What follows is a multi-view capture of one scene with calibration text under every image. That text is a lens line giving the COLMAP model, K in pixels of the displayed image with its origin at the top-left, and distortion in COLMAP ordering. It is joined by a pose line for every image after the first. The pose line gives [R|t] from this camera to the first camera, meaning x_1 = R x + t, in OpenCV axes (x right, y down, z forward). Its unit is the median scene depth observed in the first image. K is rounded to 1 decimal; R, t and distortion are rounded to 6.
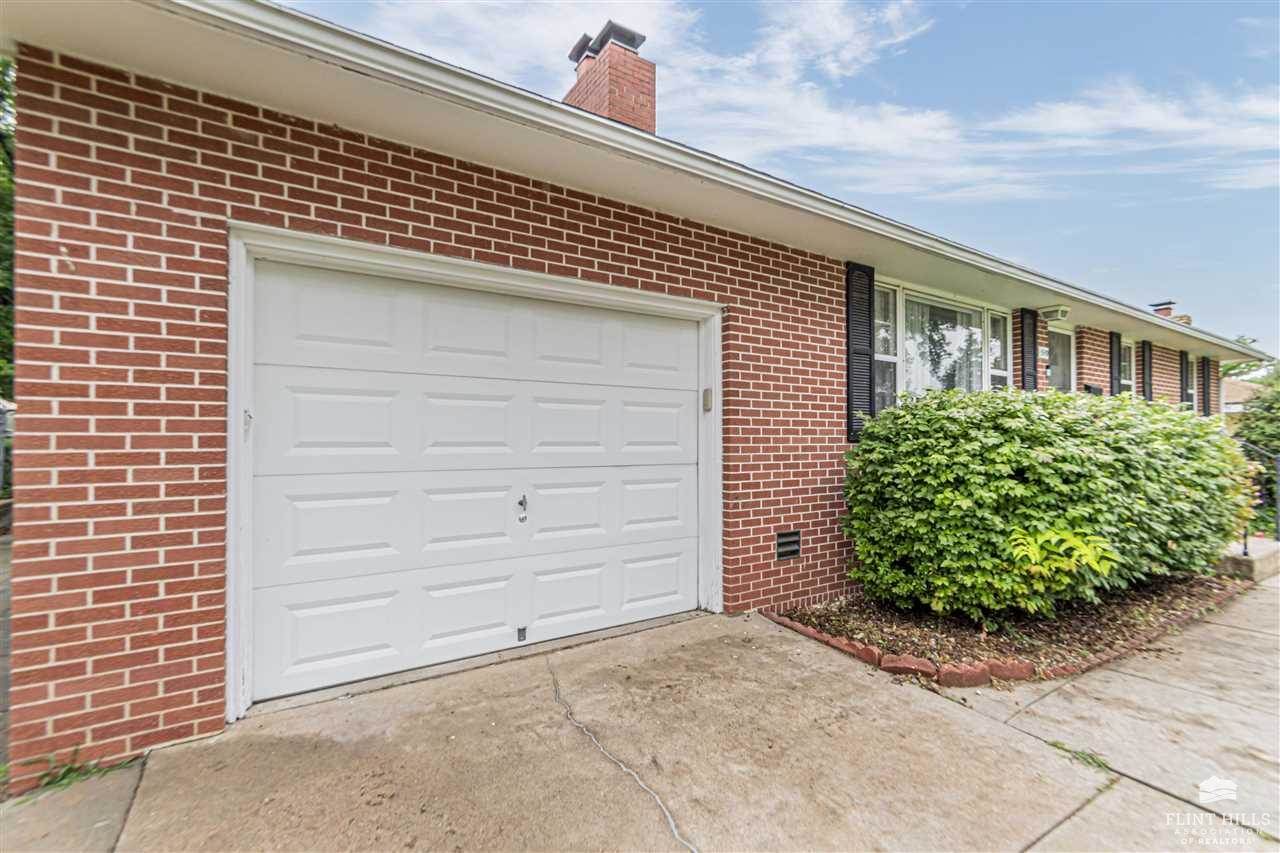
lens RADIAL K [[560.3, 0, 640.1], [0, 560.3, 430.6], [0, 0, 1]] dist [0.002529, 0.001876]
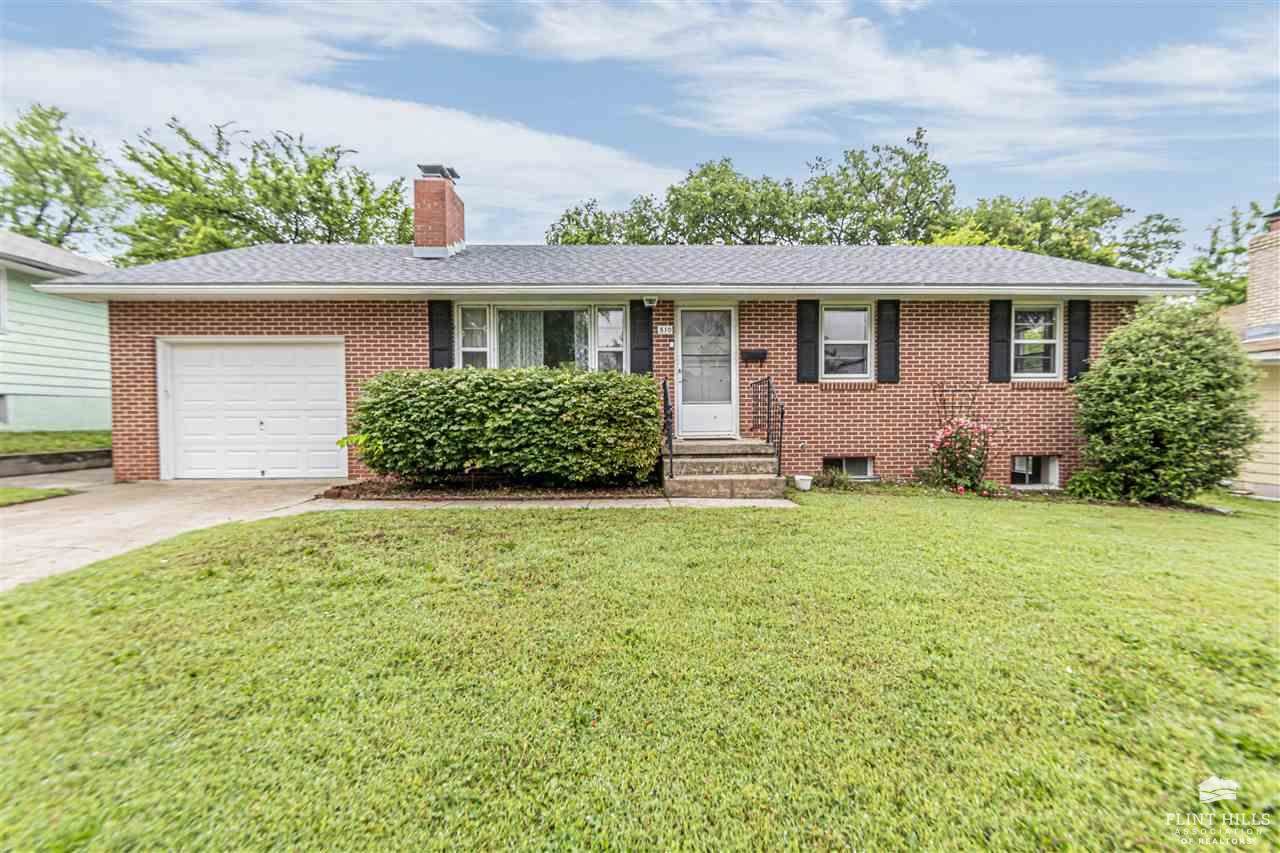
lens RADIAL K [[560.3, 0, 641.6], [0, 560.3, 423.3], [0, 0, 1]] dist [0.002529, 0.001876]
pose [[0.842296, 0.008246, -0.538952, 2.263349], [0.009815, 0.999483, 0.030632, 0.057363], [0.538926, -0.031091, 0.841779, -0.201464]]
